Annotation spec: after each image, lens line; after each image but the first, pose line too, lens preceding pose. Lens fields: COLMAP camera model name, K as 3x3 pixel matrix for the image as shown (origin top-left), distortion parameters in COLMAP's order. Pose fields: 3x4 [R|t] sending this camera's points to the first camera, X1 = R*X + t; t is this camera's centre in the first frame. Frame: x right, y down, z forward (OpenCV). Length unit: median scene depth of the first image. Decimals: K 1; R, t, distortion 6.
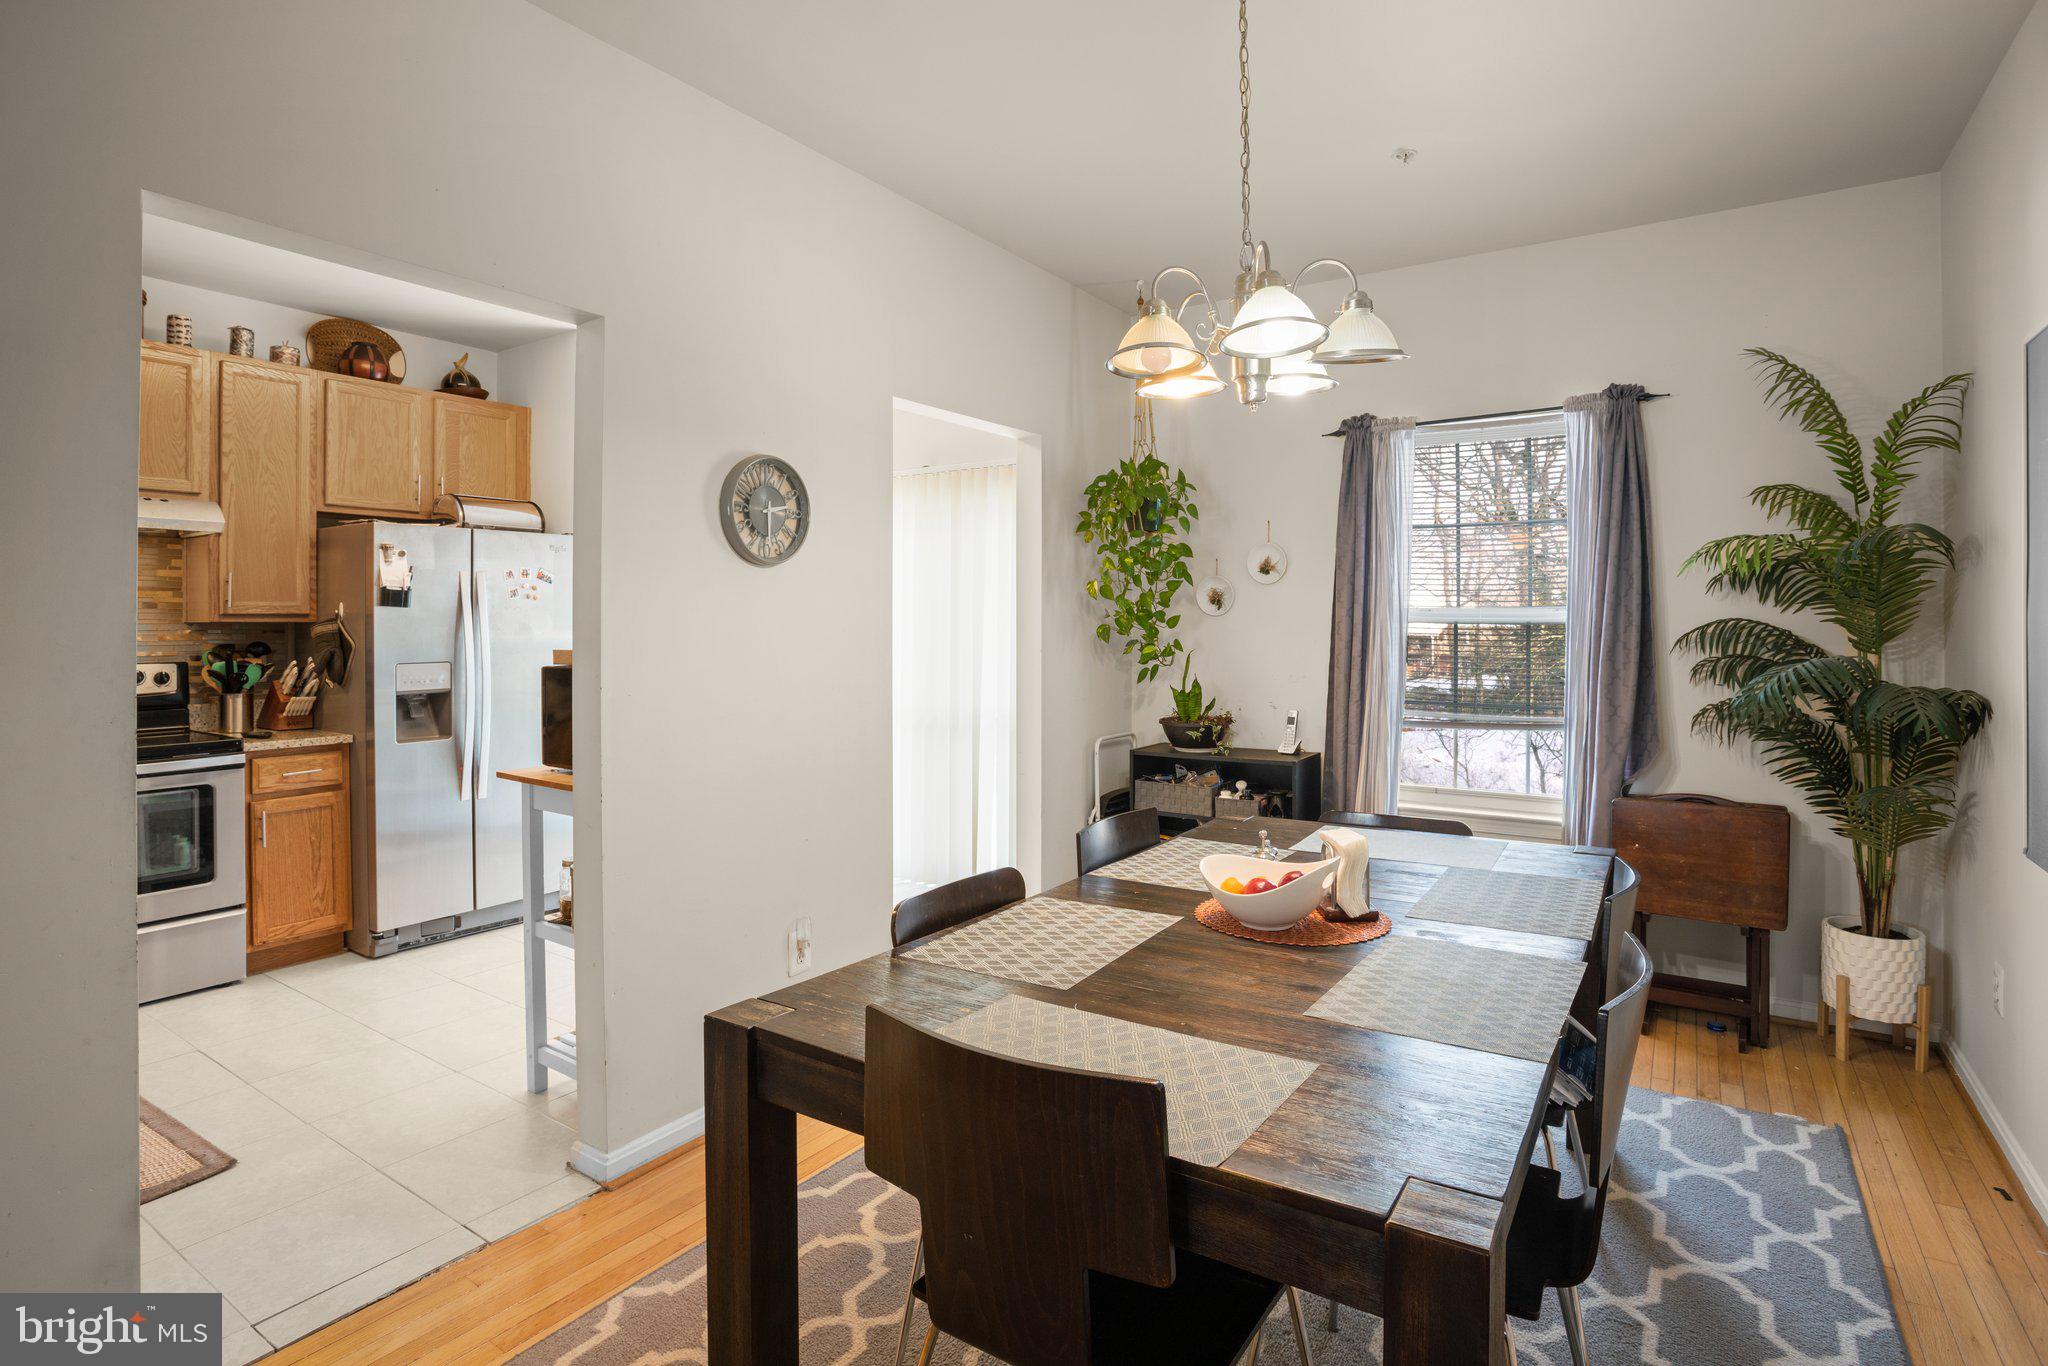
lens RADIAL K [[1043.2, 0, 981.2], [0, 1043.2, 612.7], [0, 0, 1]] dist [-0.063748, 0.022767]
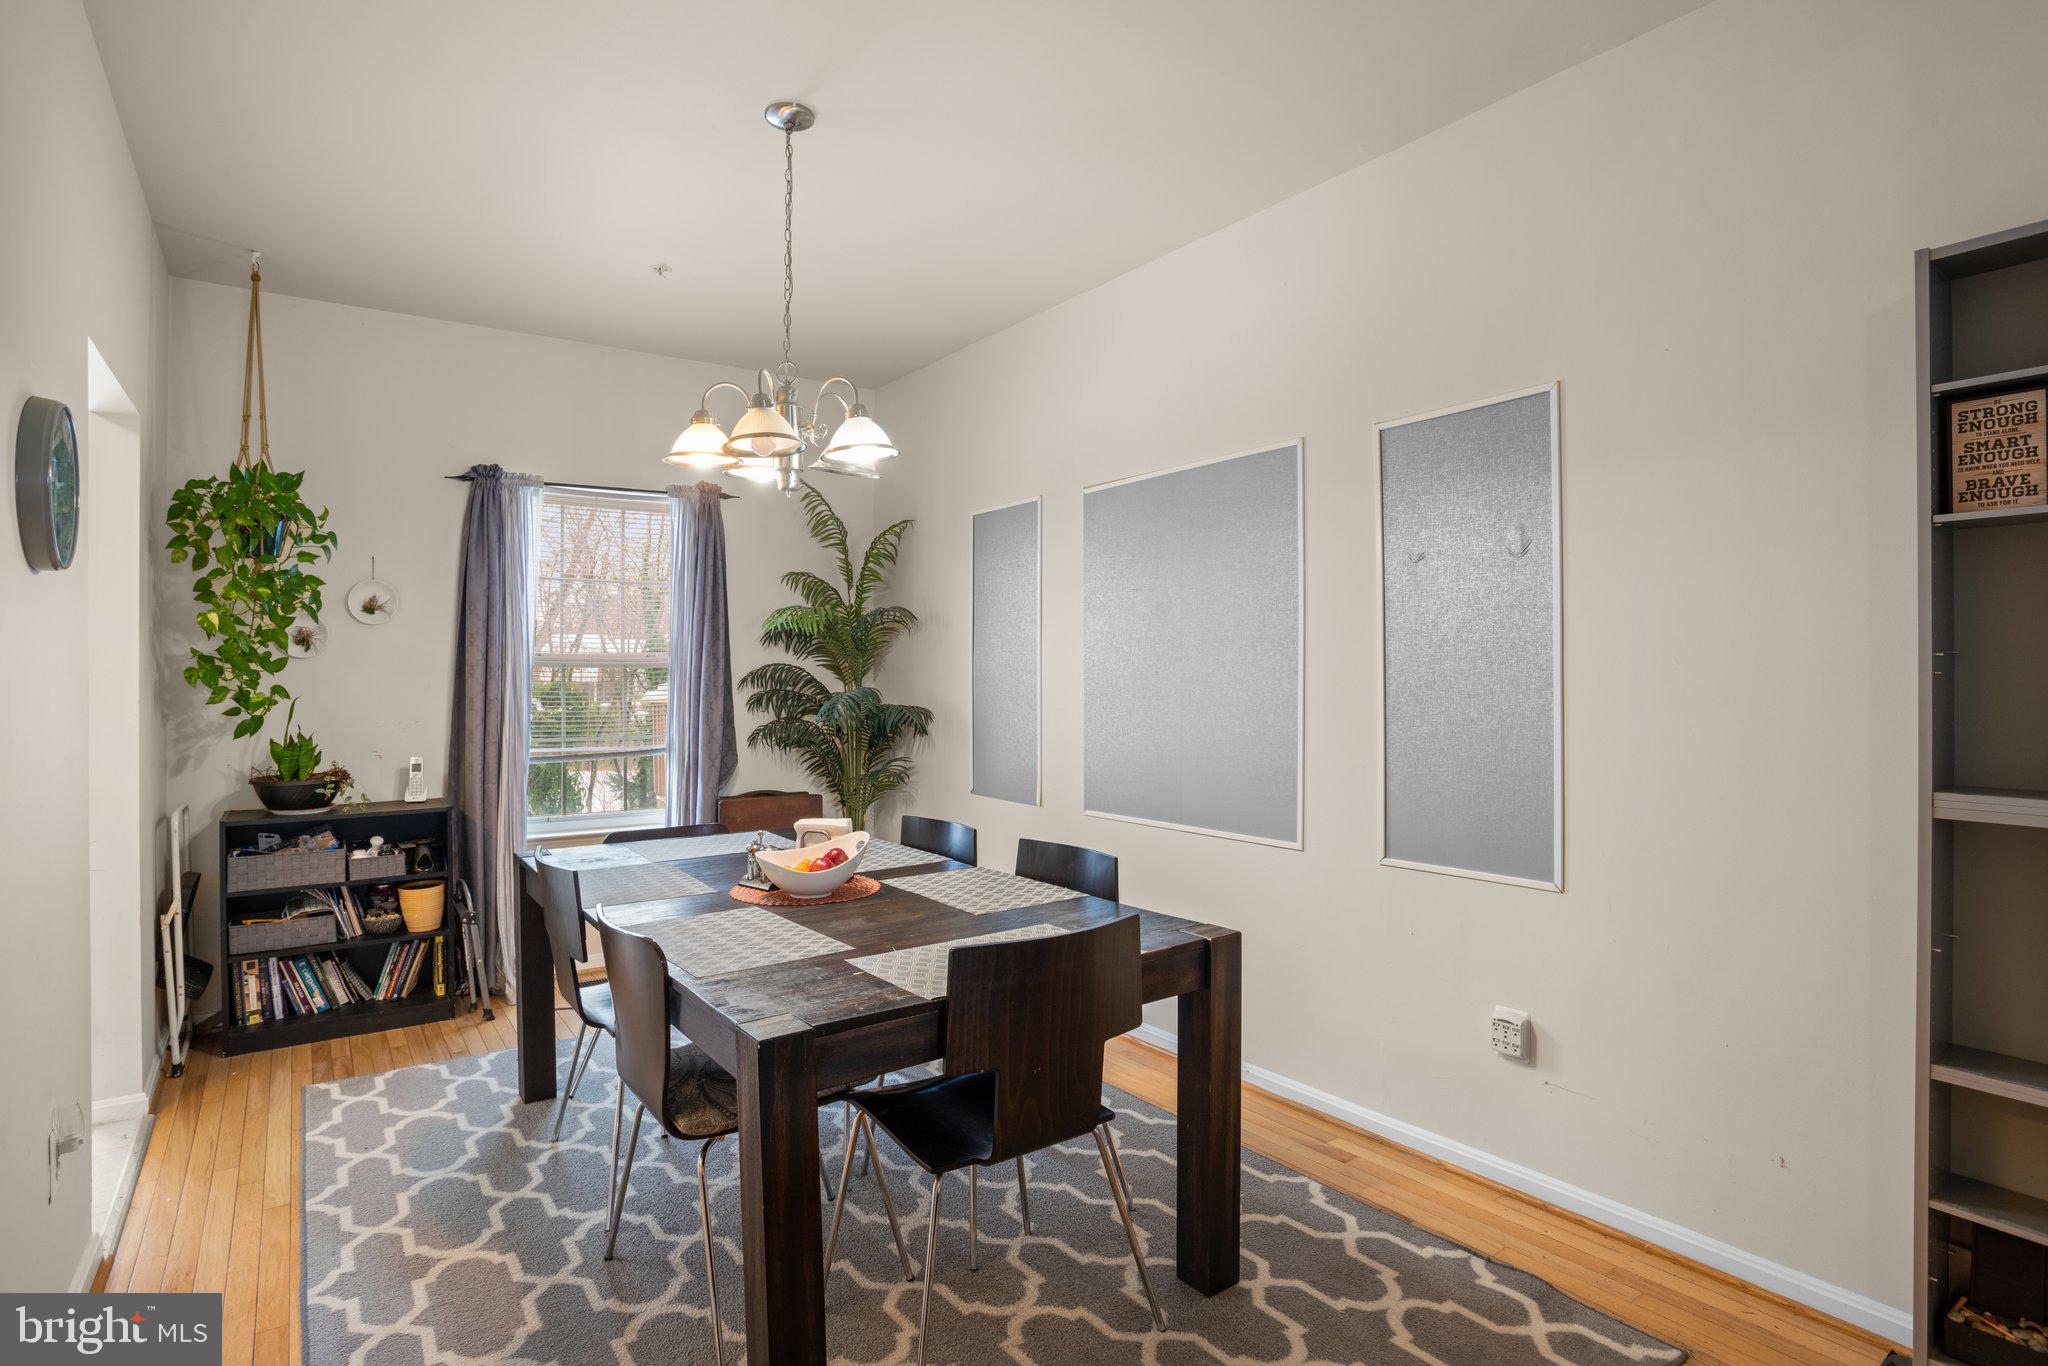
lens RADIAL K [[1043.2, 0, 1031.8], [0, 1043.2, 675.2], [0, 0, 1]] dist [-0.063748, 0.022767]
pose [[0.342653, -0.005021, 0.939449, -0.470085], [-0.008967, 0.999923, 0.008615, 0.005645], [-0.939419, -0.011376, 0.342582, 0.160996]]
